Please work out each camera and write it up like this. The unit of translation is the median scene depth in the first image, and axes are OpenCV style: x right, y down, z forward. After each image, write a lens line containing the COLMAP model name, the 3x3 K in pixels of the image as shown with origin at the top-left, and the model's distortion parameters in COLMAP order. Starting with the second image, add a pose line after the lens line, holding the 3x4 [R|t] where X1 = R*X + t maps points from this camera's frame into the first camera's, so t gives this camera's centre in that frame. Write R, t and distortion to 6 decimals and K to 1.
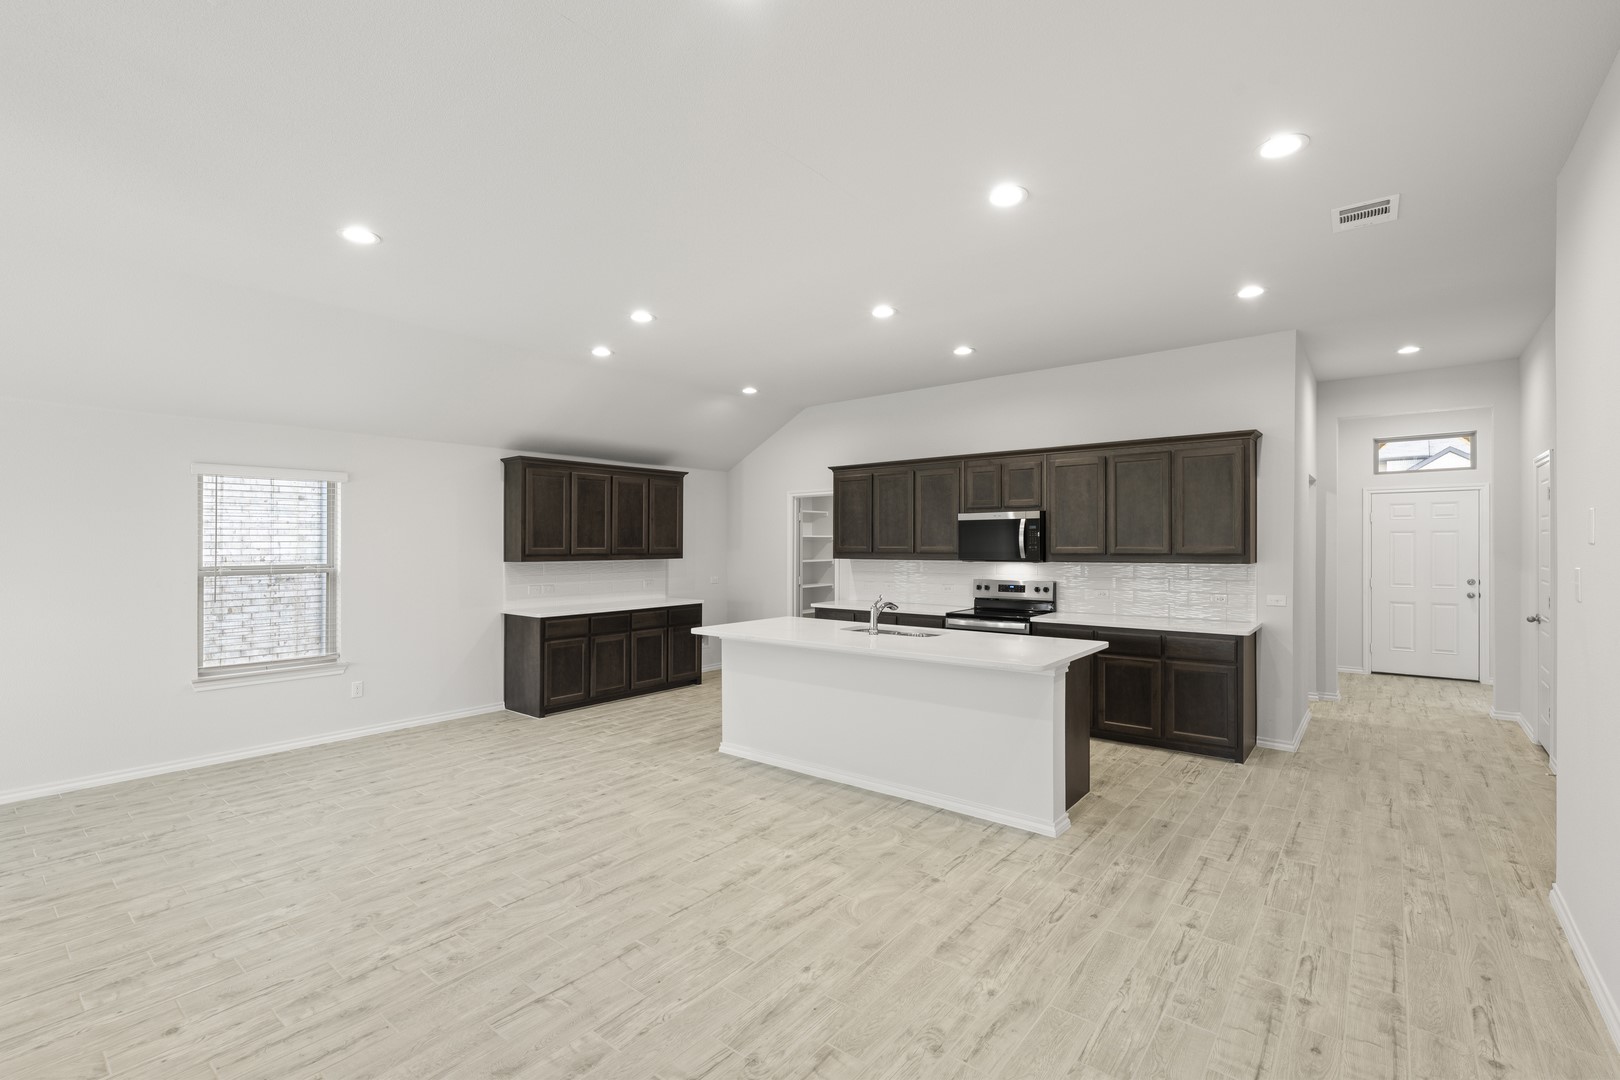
lens RADIAL K [[714.3, 0, 831.0], [0, 714.3, 518.3], [0, 0, 1]] dist [-0.003165, -0.000299]
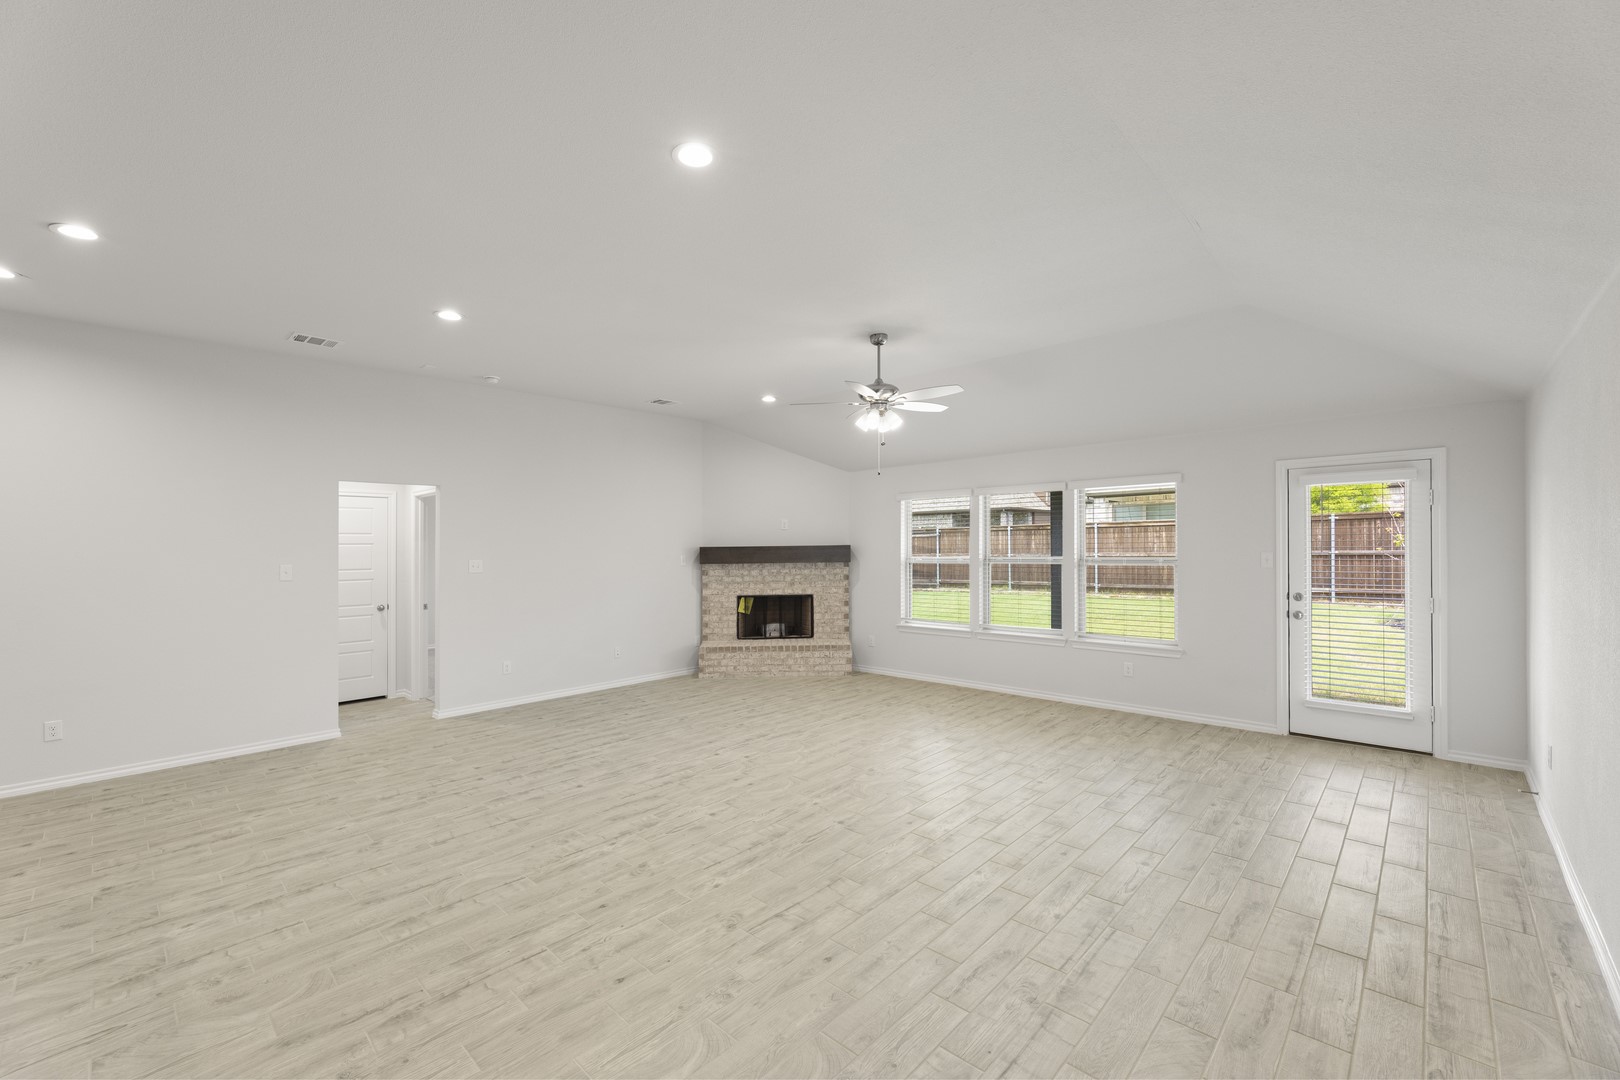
lens RADIAL K [[626.4, 0, 759.0], [0, 626.4, 542.4], [0, 0, 1]] dist [-0.000922, 0.000238]
pose [[-0.989136, 0.016251, 0.146102, -0.523478], [0.010106, 0.999037, -0.042705, 0.046316], [-0.146655, -0.040764, -0.988347, 1.042238]]
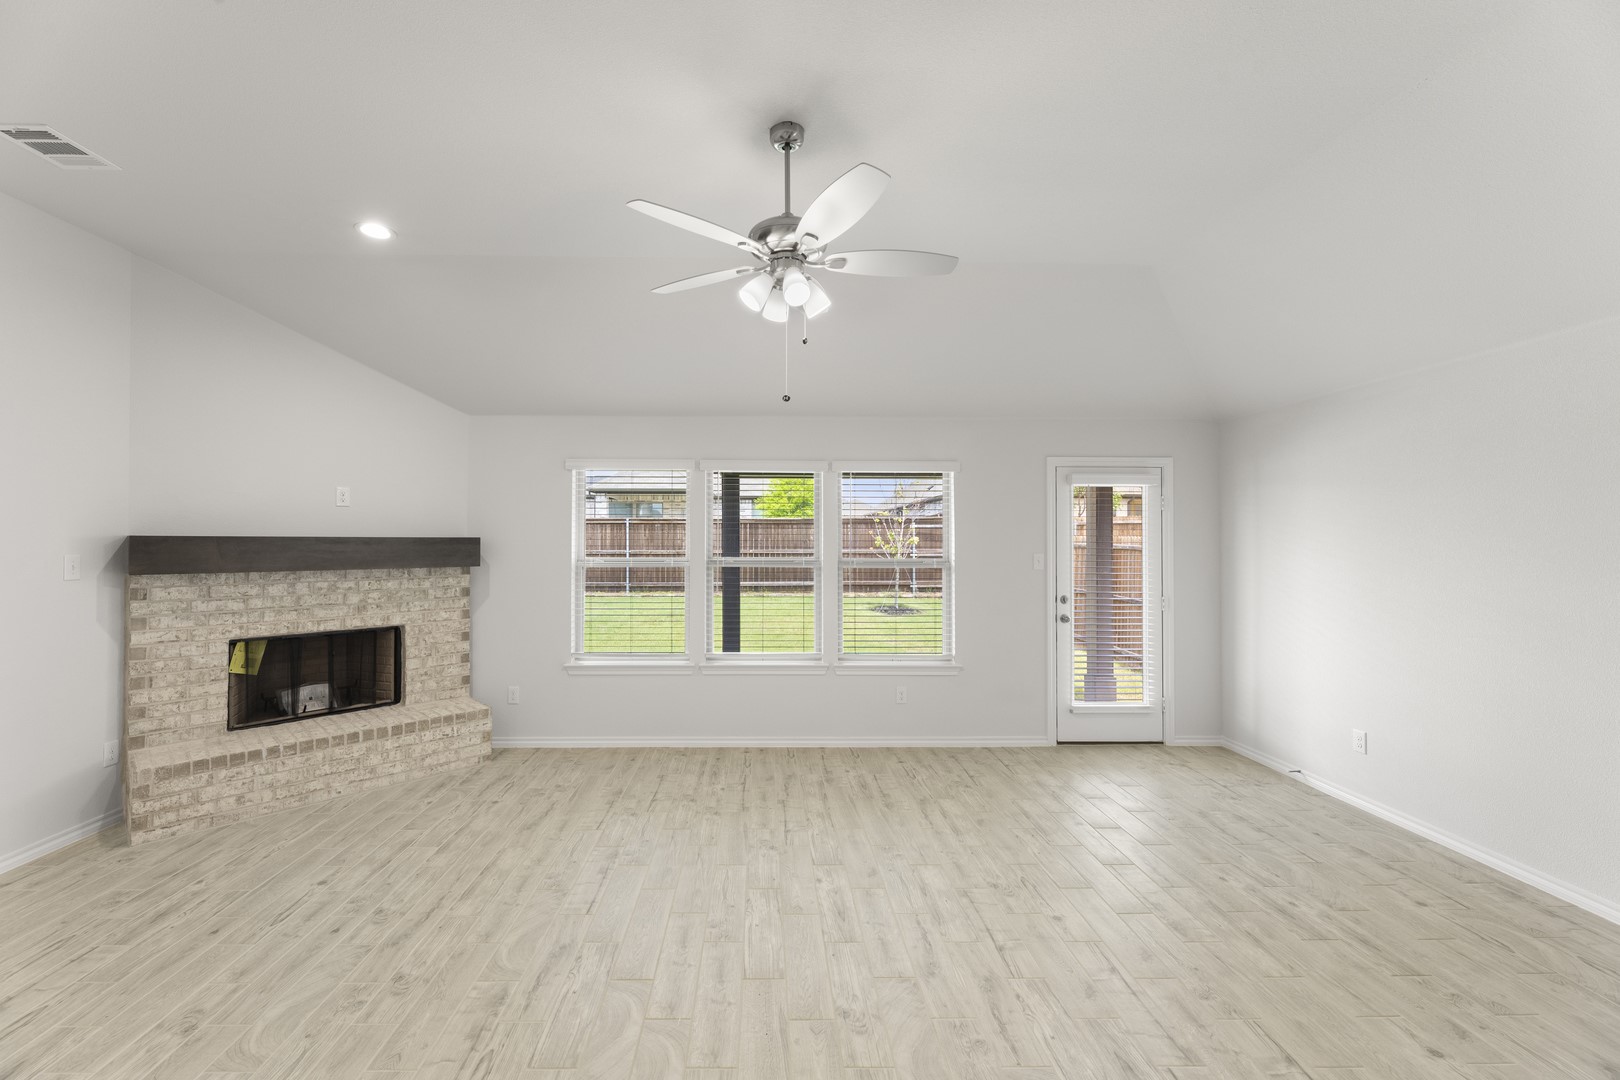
lens RADIAL K [[666.7, 0, 753.8], [0, 666.7, 531.6], [0, 0, 1]] dist [-0.004324, -0.000050]
pose [[-0.791632, -0.008067, -0.610945, -0.267534], [0.019589, 0.999064, -0.038575, 0.027578], [0.610684, -0.042505, -0.790733, 0.547614]]
